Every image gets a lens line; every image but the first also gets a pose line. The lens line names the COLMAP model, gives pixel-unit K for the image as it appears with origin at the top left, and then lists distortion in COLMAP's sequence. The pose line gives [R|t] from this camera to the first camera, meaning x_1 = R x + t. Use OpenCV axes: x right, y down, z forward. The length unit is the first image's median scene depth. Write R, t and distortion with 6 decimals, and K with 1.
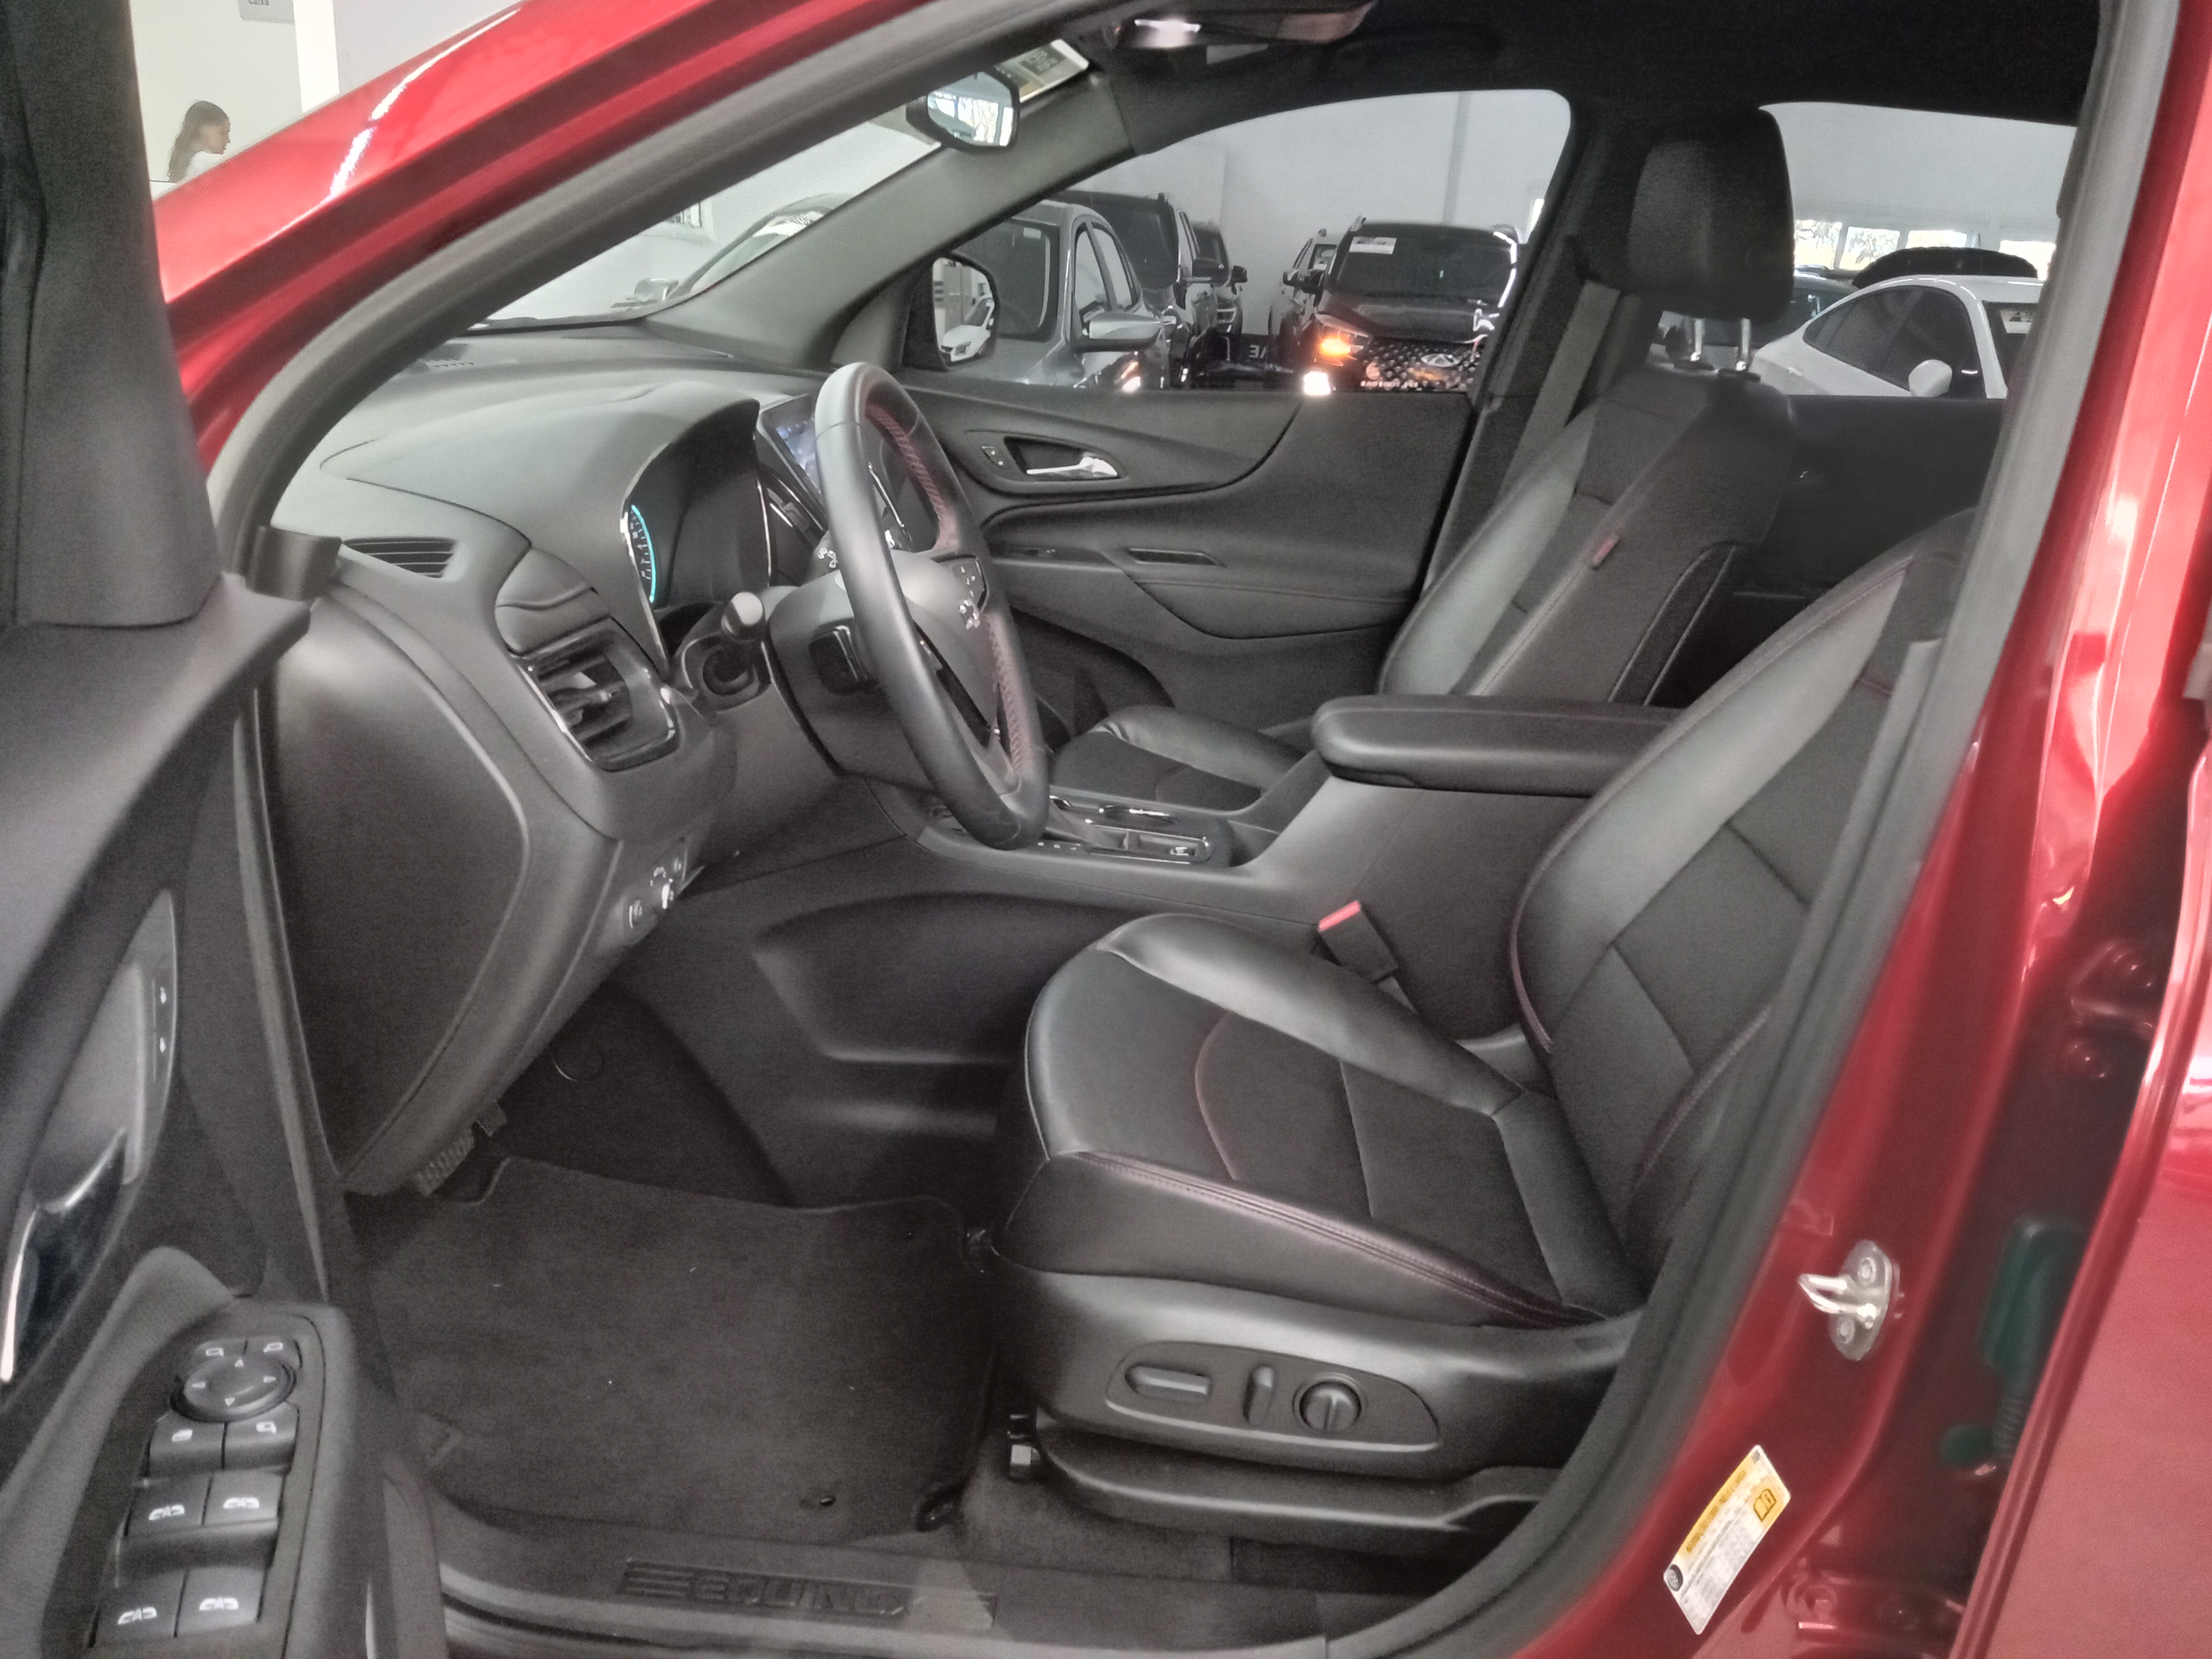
lens RADIAL K [[1629.7, 0, 1160.7], [0, 1629.7, 799.4], [0, 0, 1]] dist [0.061181, 0.000196]
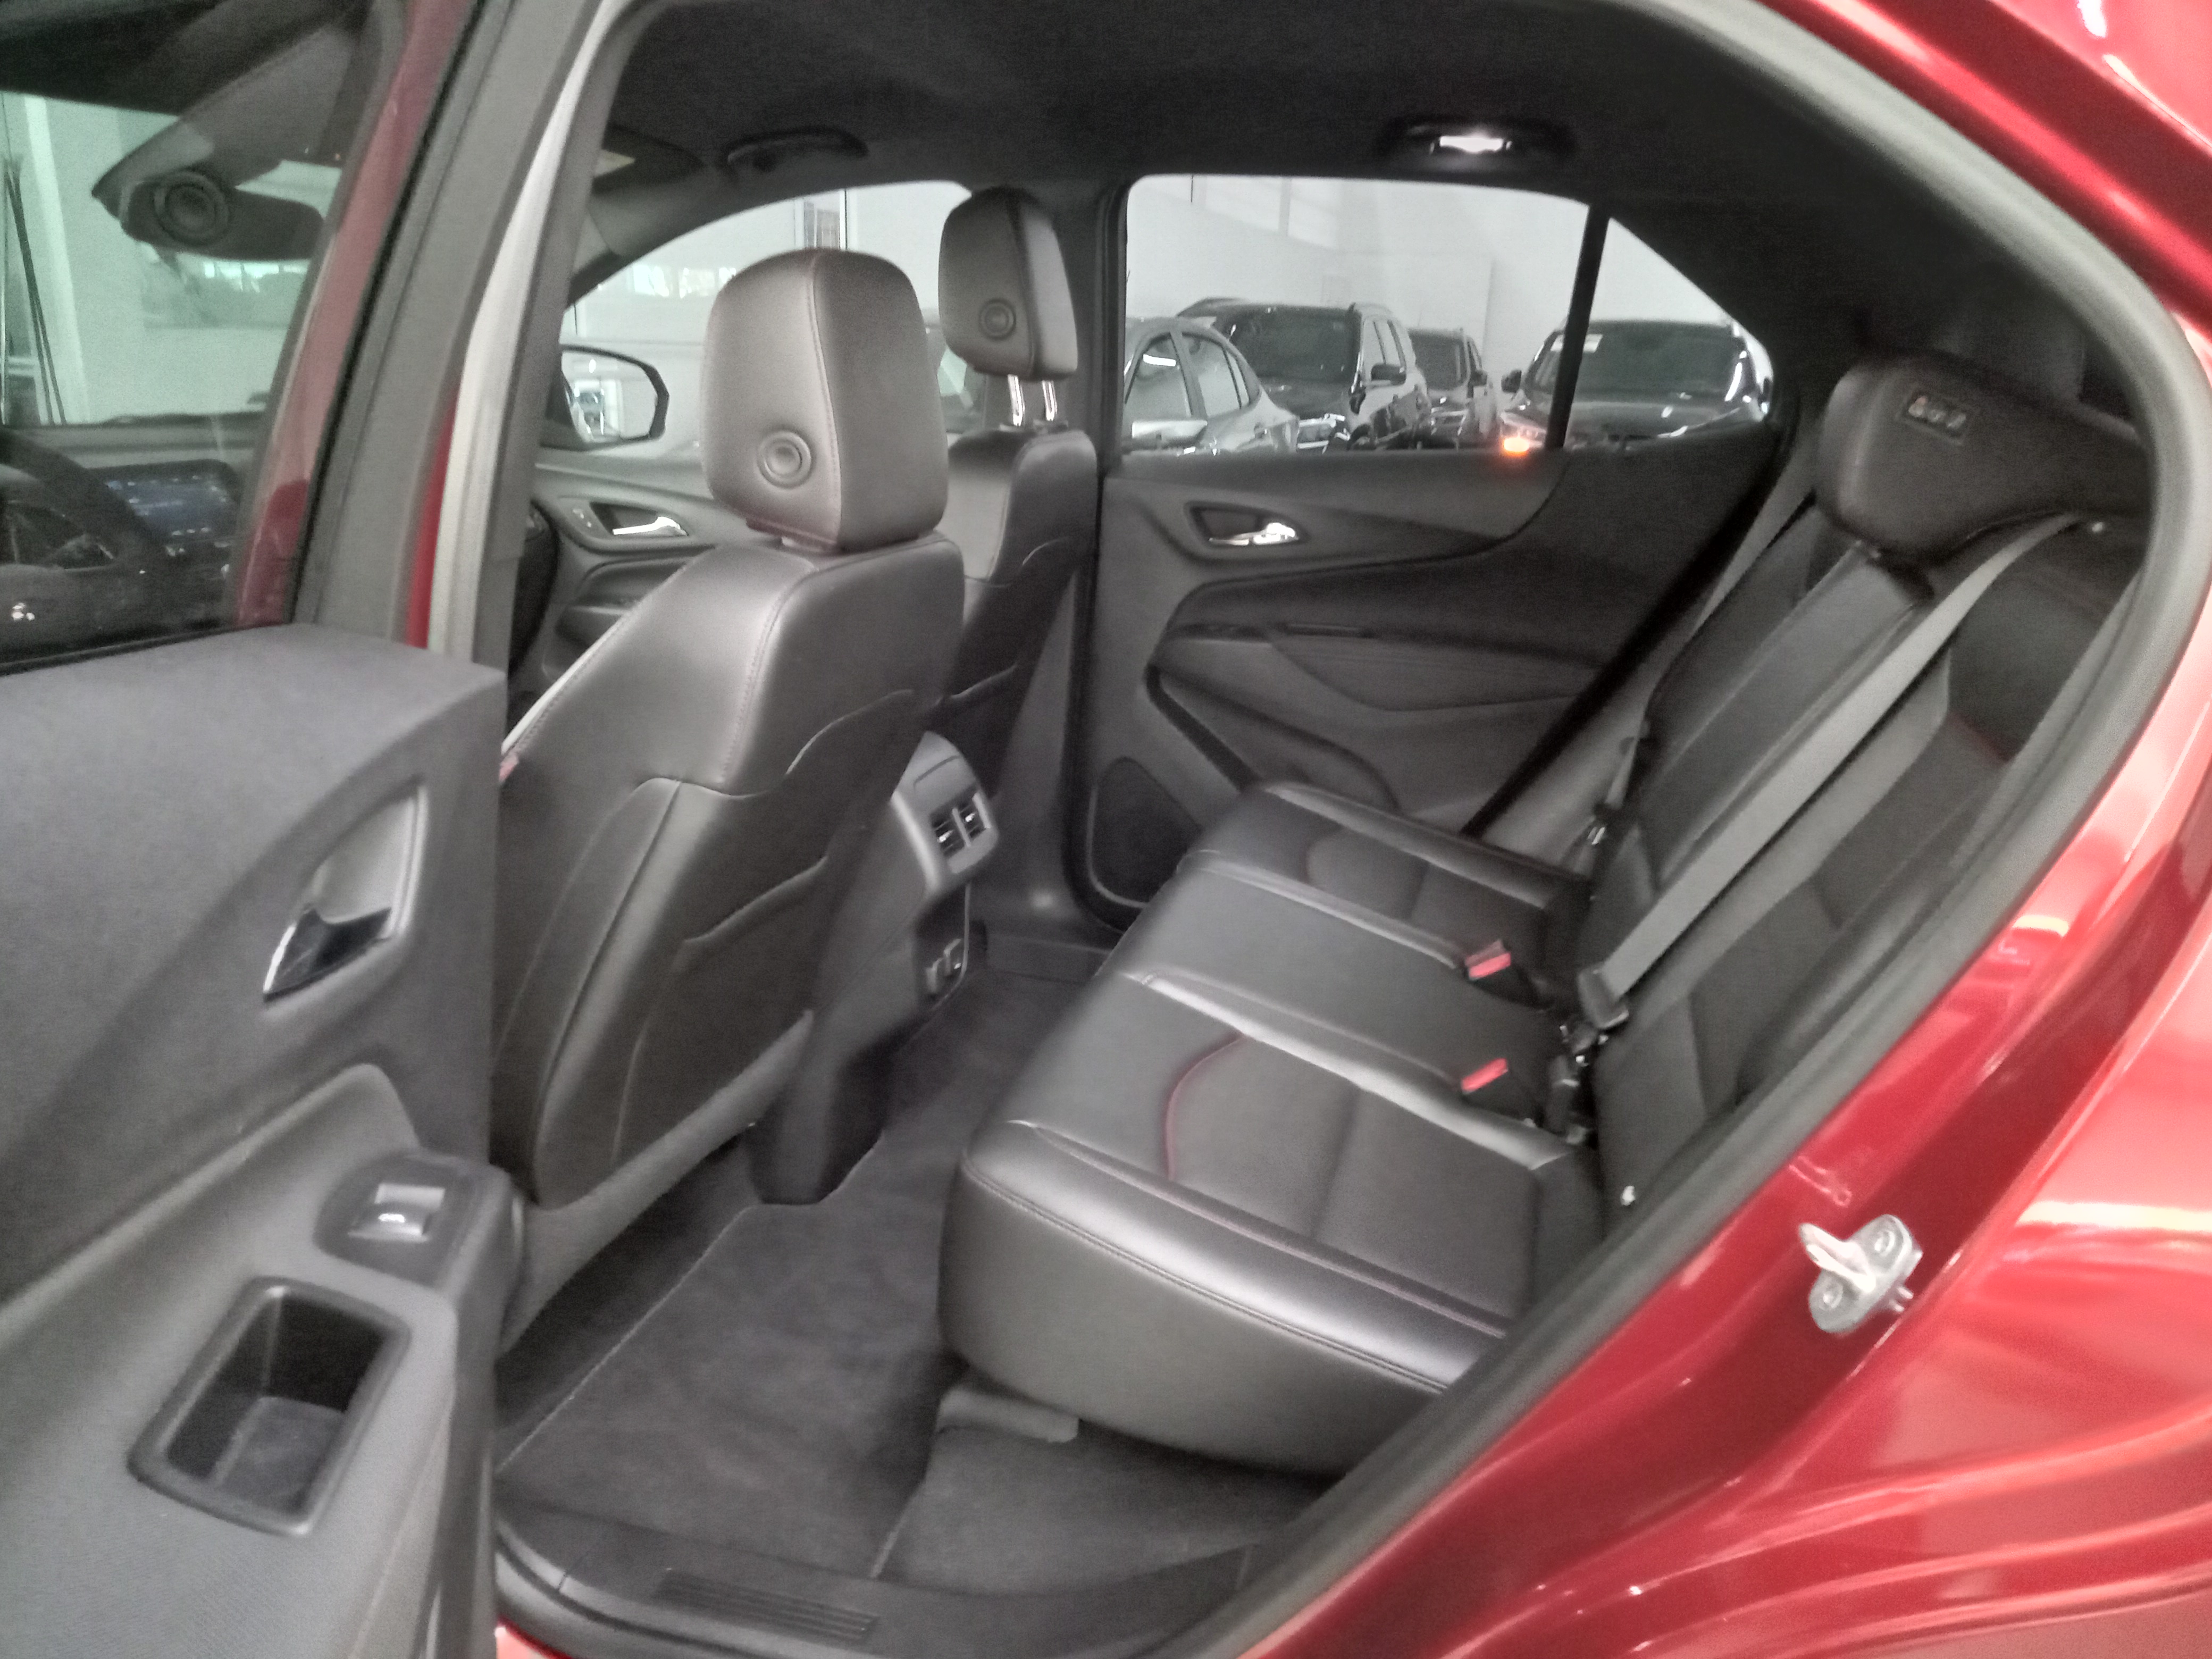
lens RADIAL K [[1637.1, 0, 1106.0], [0, 1637.1, 829.5], [0, 0, 1]] dist [0.064104, -0.120112]
pose [[0.969011, 0.026197, -0.245623, 0.533647], [-0.038811, 0.998157, -0.046655, 0.045376], [0.243948, 0.054742, 0.968242, -0.010526]]
